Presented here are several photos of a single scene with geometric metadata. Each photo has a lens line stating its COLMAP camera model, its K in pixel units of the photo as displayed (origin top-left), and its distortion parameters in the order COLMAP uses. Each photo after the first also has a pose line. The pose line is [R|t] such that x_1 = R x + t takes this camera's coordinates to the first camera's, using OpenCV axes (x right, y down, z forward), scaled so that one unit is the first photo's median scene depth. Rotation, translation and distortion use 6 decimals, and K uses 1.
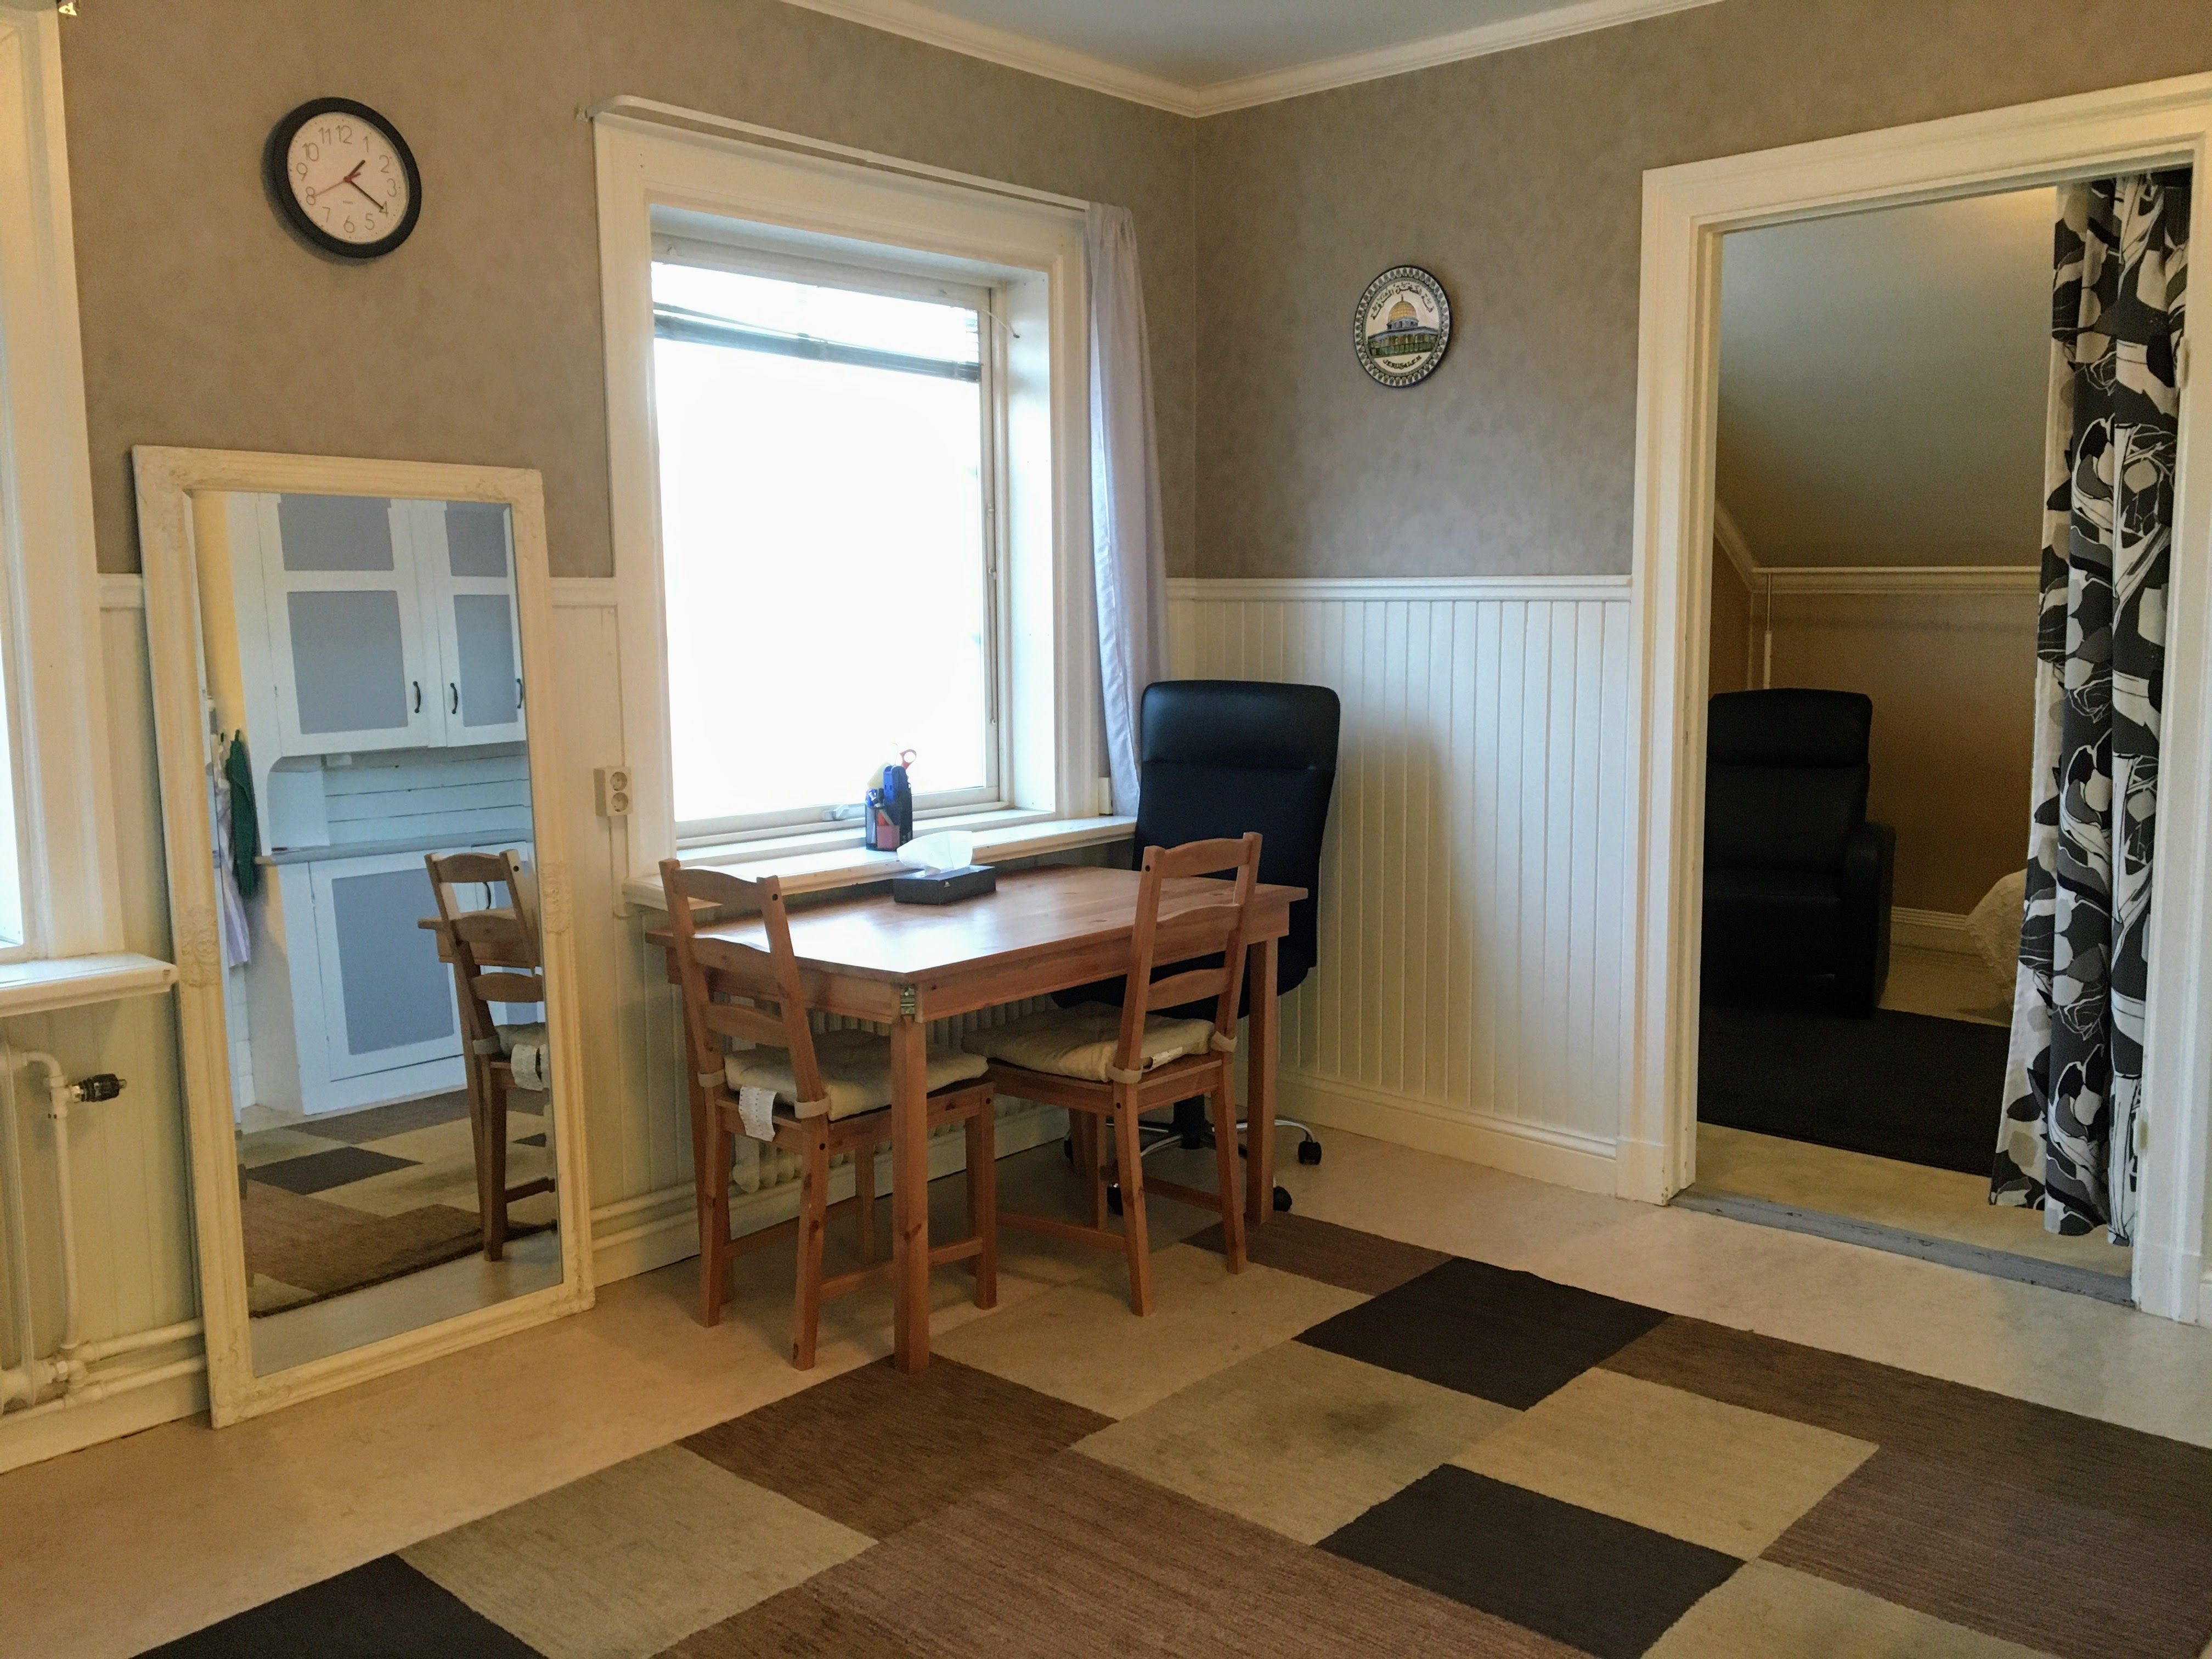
lens RADIAL K [[1903.3, 0, 1110.3], [0, 1903.3, 818.5], [0, 0, 1]] dist [0.117058, -0.000255]
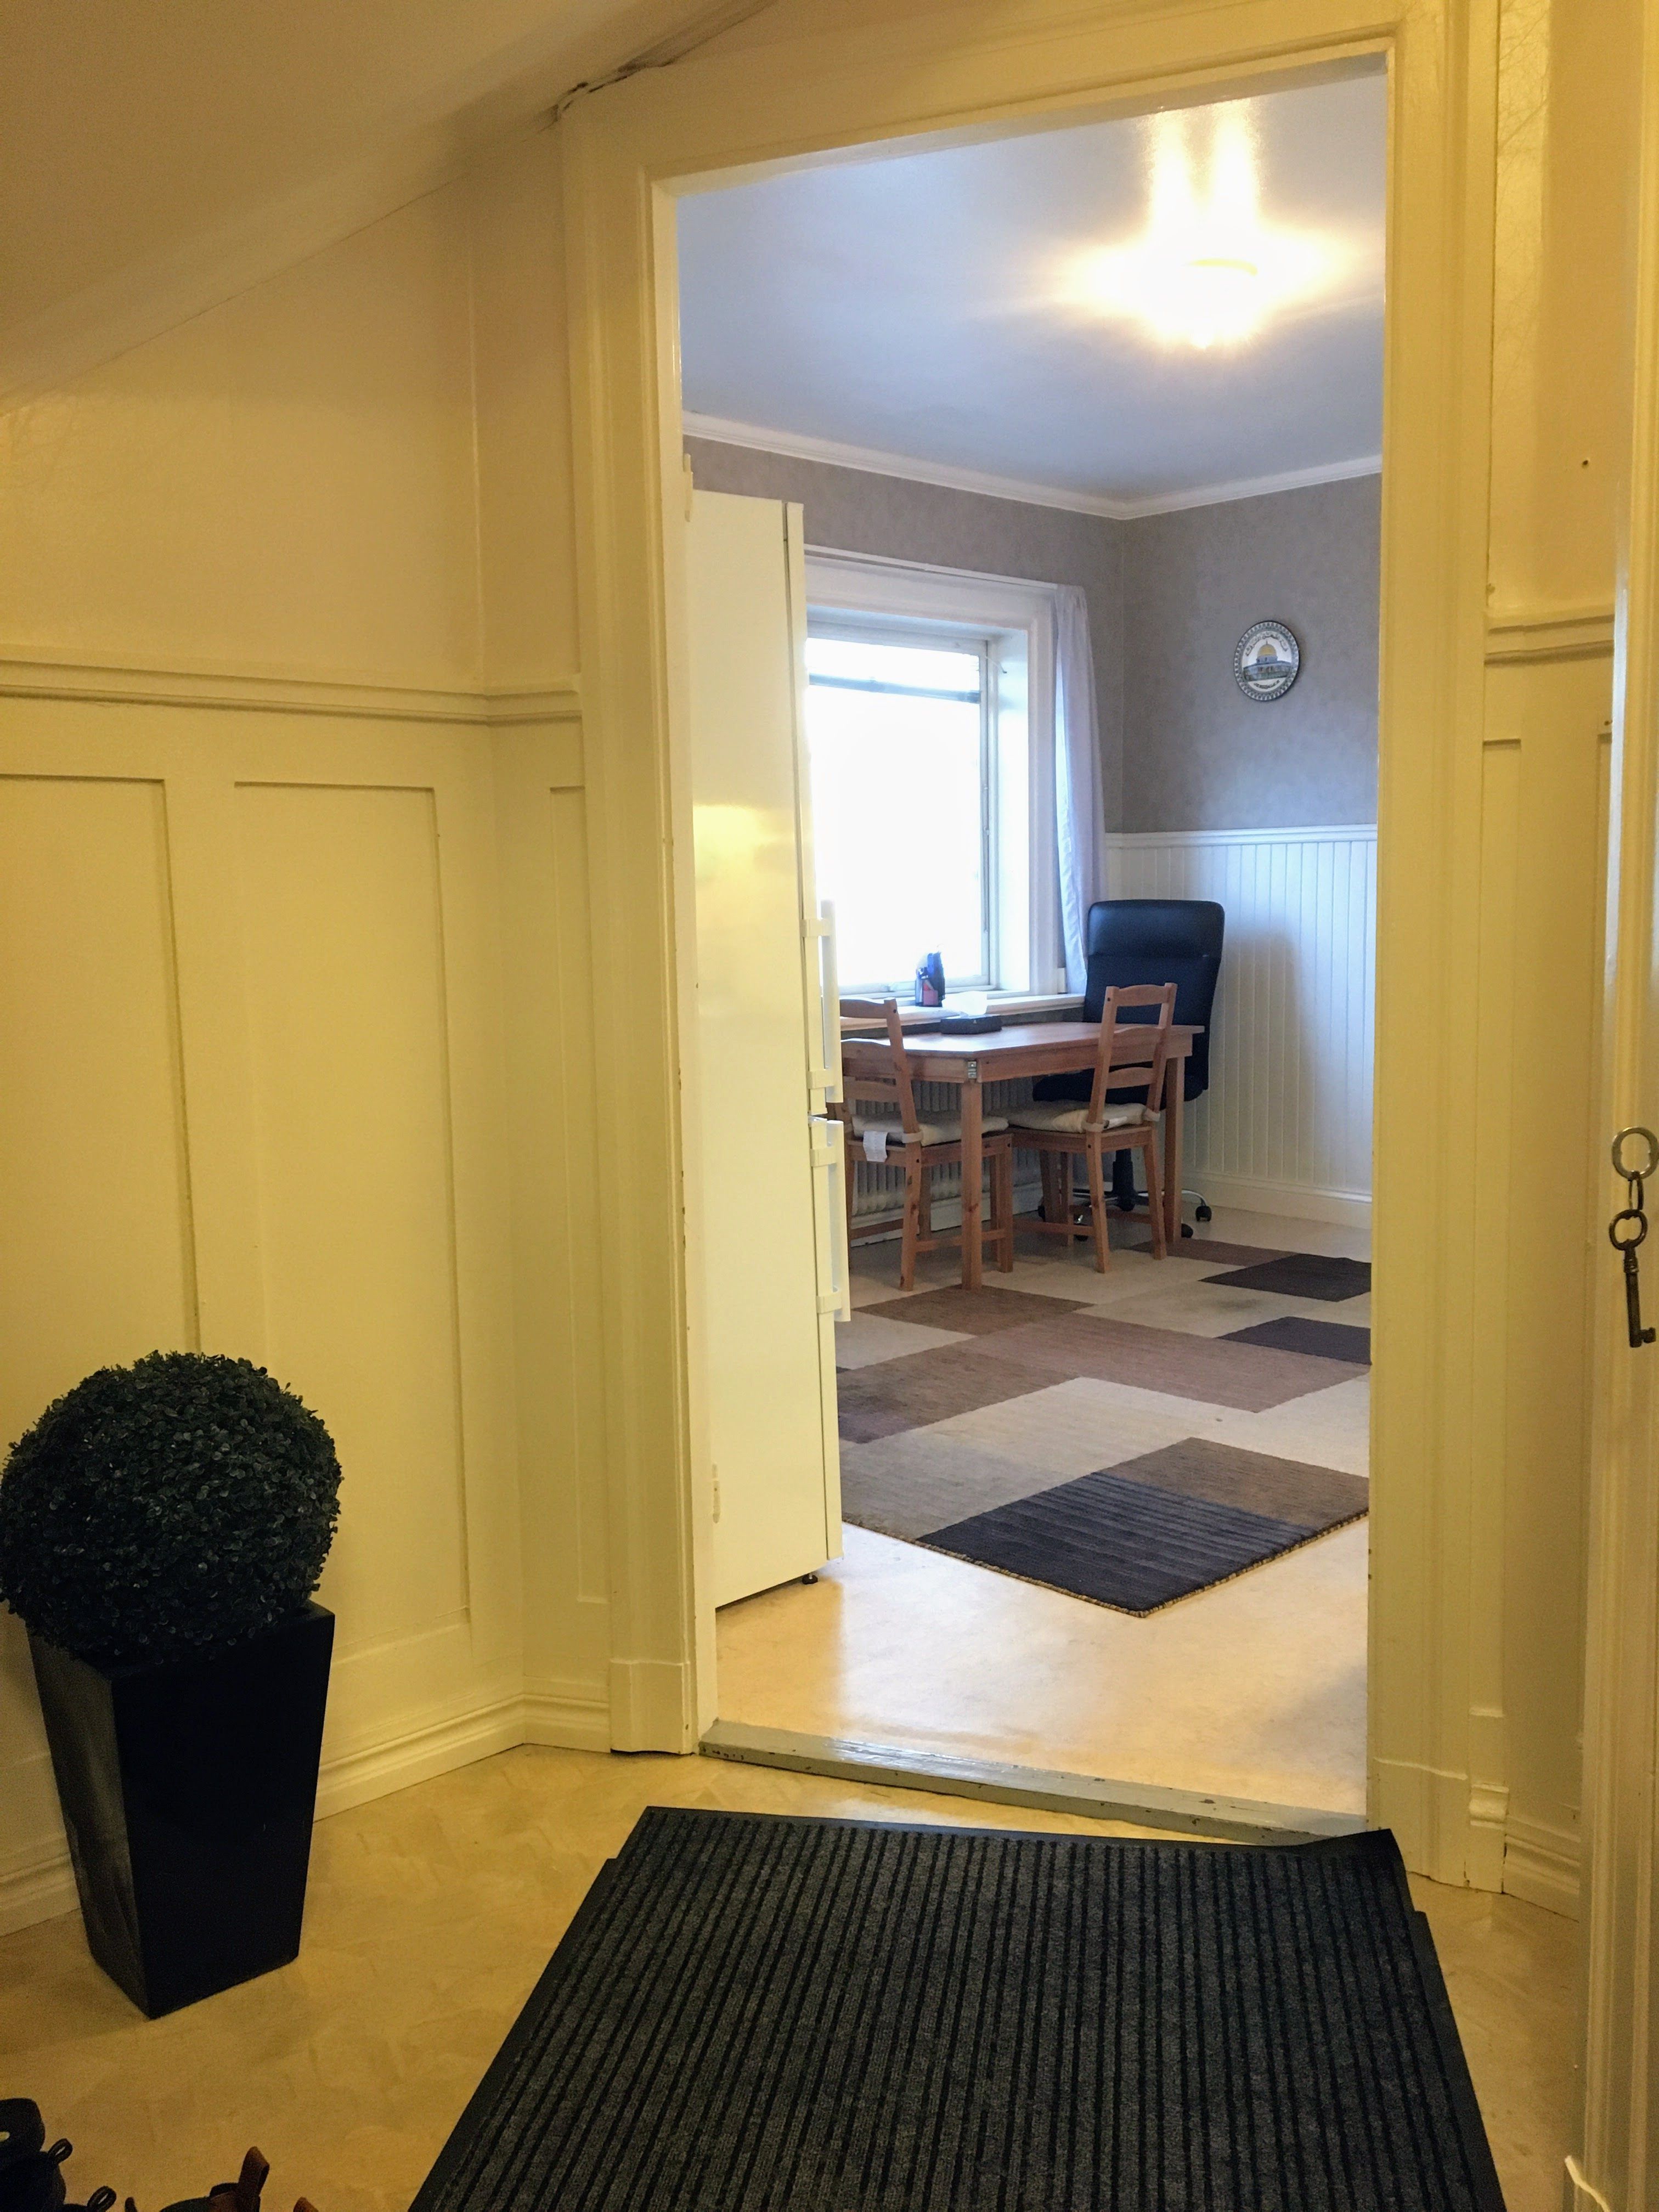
lens RADIAL K [[1903.3, 0, 829.5], [0, 1903.3, 1106.0], [0, 0, 1]] dist [0.117058, -0.000255]
pose [[0.997087, -0.002290, -0.076237, -0.075955], [0.002118, 0.999995, -0.002334, 0.096345], [0.076242, 0.002166, 0.997087, -0.534448]]
